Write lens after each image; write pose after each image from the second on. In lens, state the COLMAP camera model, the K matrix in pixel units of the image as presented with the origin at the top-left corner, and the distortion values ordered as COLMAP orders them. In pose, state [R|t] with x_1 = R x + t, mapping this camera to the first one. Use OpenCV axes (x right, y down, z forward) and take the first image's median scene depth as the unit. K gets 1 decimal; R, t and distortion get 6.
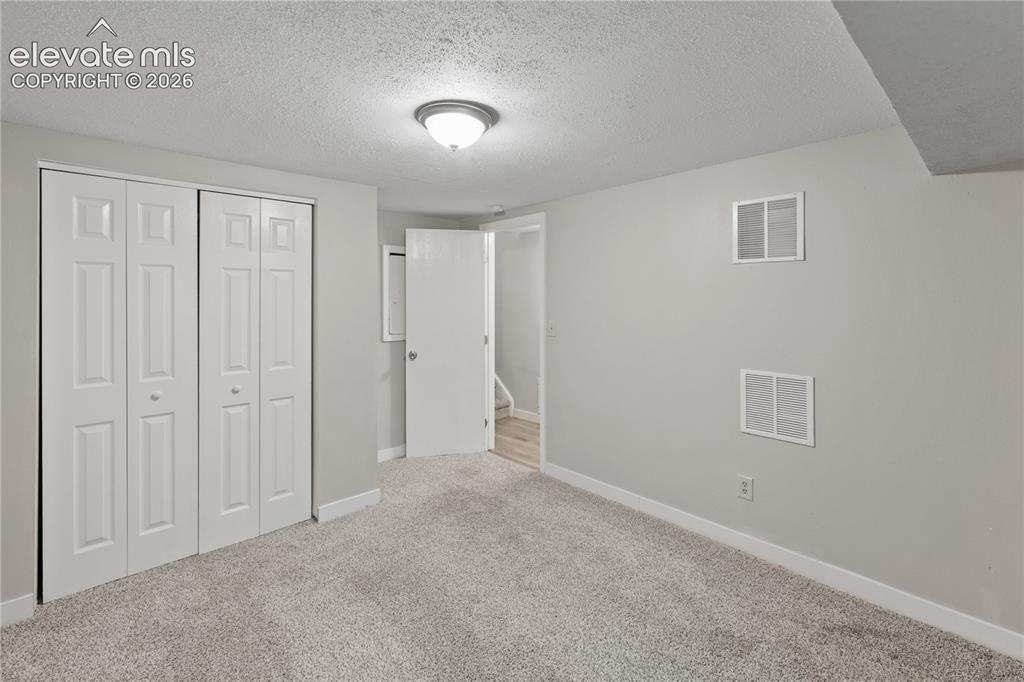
lens RADIAL K [[446.9, 0, 510.7], [0, 446.9, 297.4], [0, 0, 1]] dist [-0.000297, 0.000090]
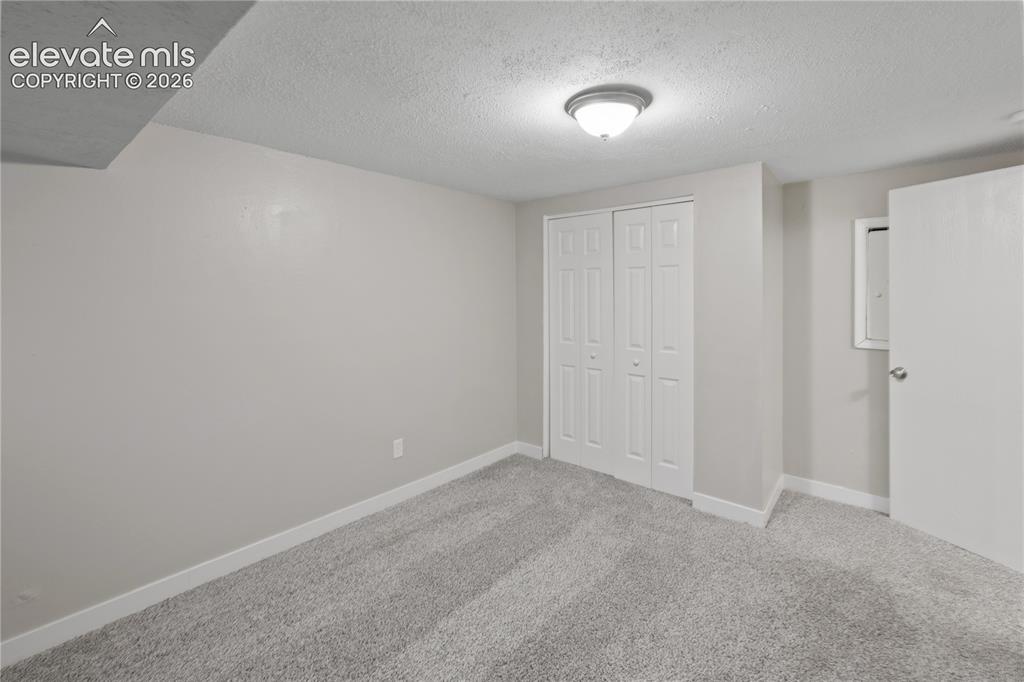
lens RADIAL K [[446.9, 0, 510.7], [0, 446.9, 297.4], [0, 0, 1]] dist [-0.000297, 0.000090]
pose [[0.113627, 0.010433, -0.993469, 0.505446], [0.000979, 0.999943, 0.010613, 0.006392], [0.993523, -0.002179, 0.113610, 0.428280]]
